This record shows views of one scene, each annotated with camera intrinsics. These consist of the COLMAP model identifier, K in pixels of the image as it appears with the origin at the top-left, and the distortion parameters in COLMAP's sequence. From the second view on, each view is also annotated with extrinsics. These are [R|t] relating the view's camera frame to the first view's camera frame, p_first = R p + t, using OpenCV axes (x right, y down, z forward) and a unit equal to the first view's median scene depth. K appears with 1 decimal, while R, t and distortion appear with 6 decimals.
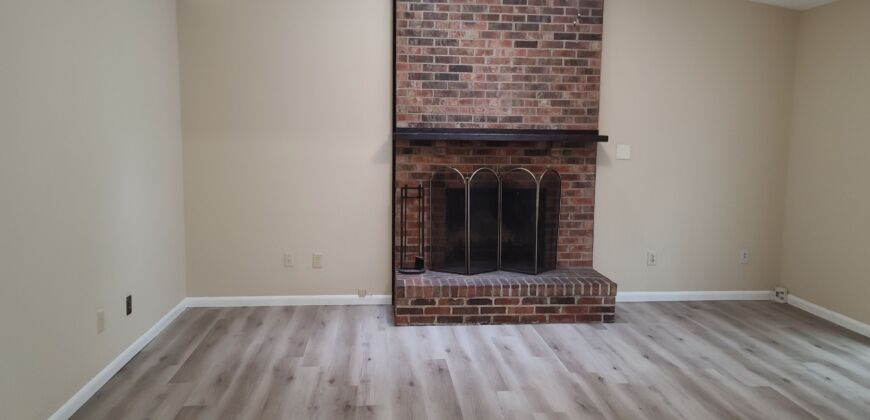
lens RADIAL K [[635.0, 0, 432.4], [0, 635.0, 229.0], [0, 0, 1]] dist [0.090840, -0.036915]
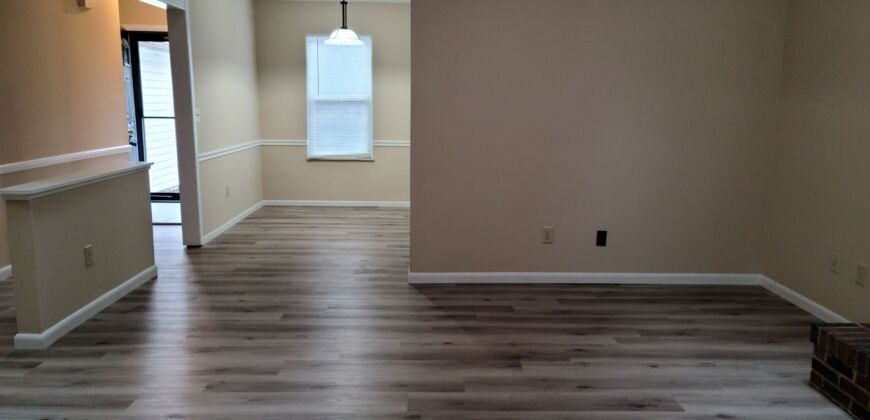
lens RADIAL K [[631.2, 0, 433.7], [0, 631.2, 214.3], [0, 0, 1]] dist [0.042259, -0.001725]
pose [[-0.081230, 0.167563, -0.982509, 0.568599], [-0.158351, 0.971076, 0.178705, -0.069642], [0.984036, 0.170097, -0.052346, 0.607612]]
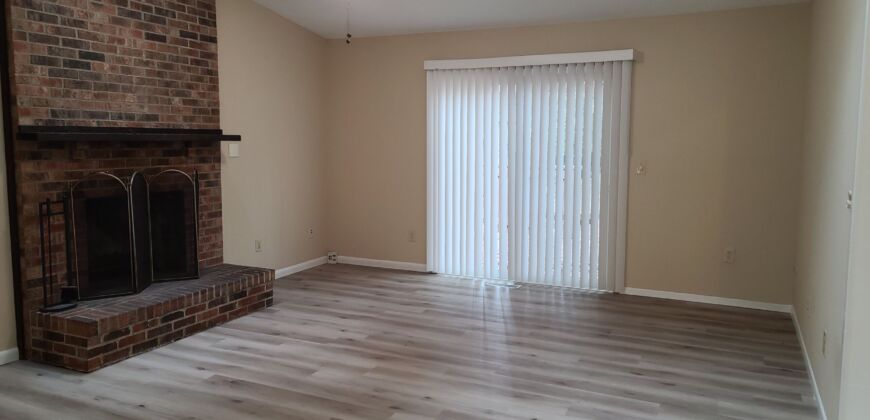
lens RADIAL K [[635.0, 0, 432.4], [0, 635.0, 229.0], [0, 0, 1]] dist [0.090840, -0.036915]
pose [[0.510698, -0.136692, 0.848825, -0.491091], [0.132340, 0.988012, 0.079483, -0.033995], [-0.849514, 0.071742, 0.522665, 0.181693]]
